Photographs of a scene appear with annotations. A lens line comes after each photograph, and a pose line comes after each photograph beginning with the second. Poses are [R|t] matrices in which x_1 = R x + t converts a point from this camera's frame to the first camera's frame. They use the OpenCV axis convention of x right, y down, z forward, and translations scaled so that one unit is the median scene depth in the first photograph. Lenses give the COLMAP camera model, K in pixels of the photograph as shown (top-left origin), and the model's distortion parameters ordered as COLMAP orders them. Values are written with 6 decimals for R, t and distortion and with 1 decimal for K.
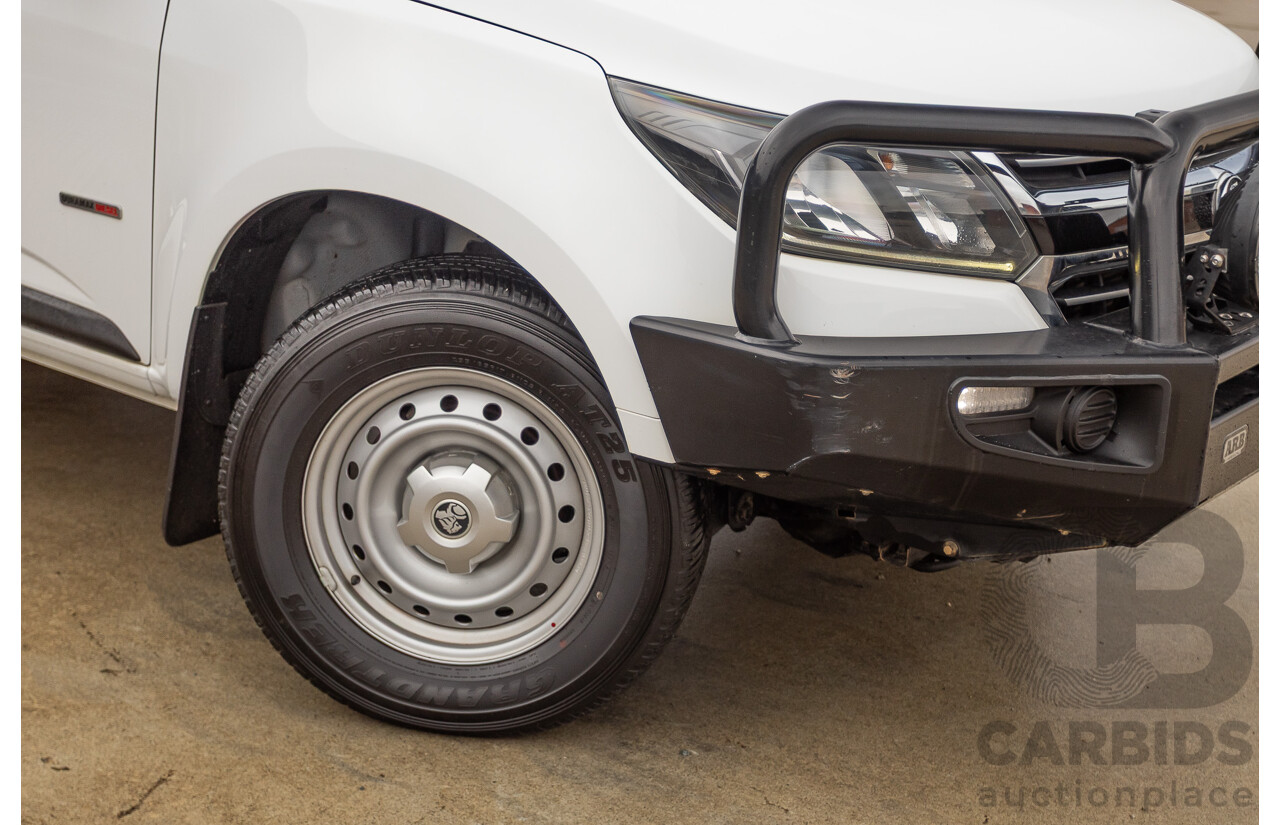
lens RADIAL K [[2171.2, 0, 612.5], [0, 2171.2, 410.7], [0, 0, 1]] dist [-0.036389, -0.012330]
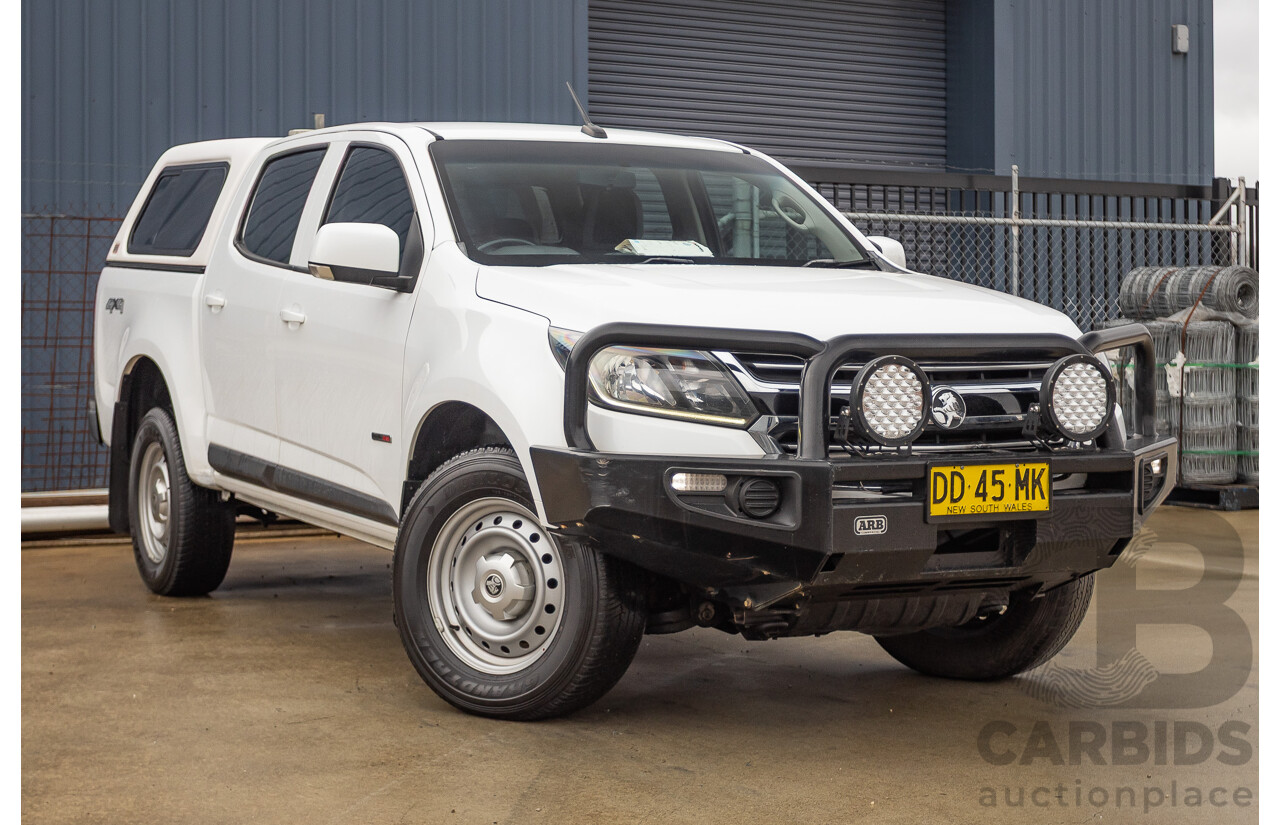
lens RADIAL K [[2171.2, 0, 612.5], [0, 2171.2, 410.7], [0, 0, 1]] dist [-0.036389, -0.012330]
pose [[0.907378, -0.018577, -0.419906, 0.757792], [-0.089353, 0.967662, -0.235894, 0.320523], [0.410709, 0.251565, 0.876375, -0.538743]]
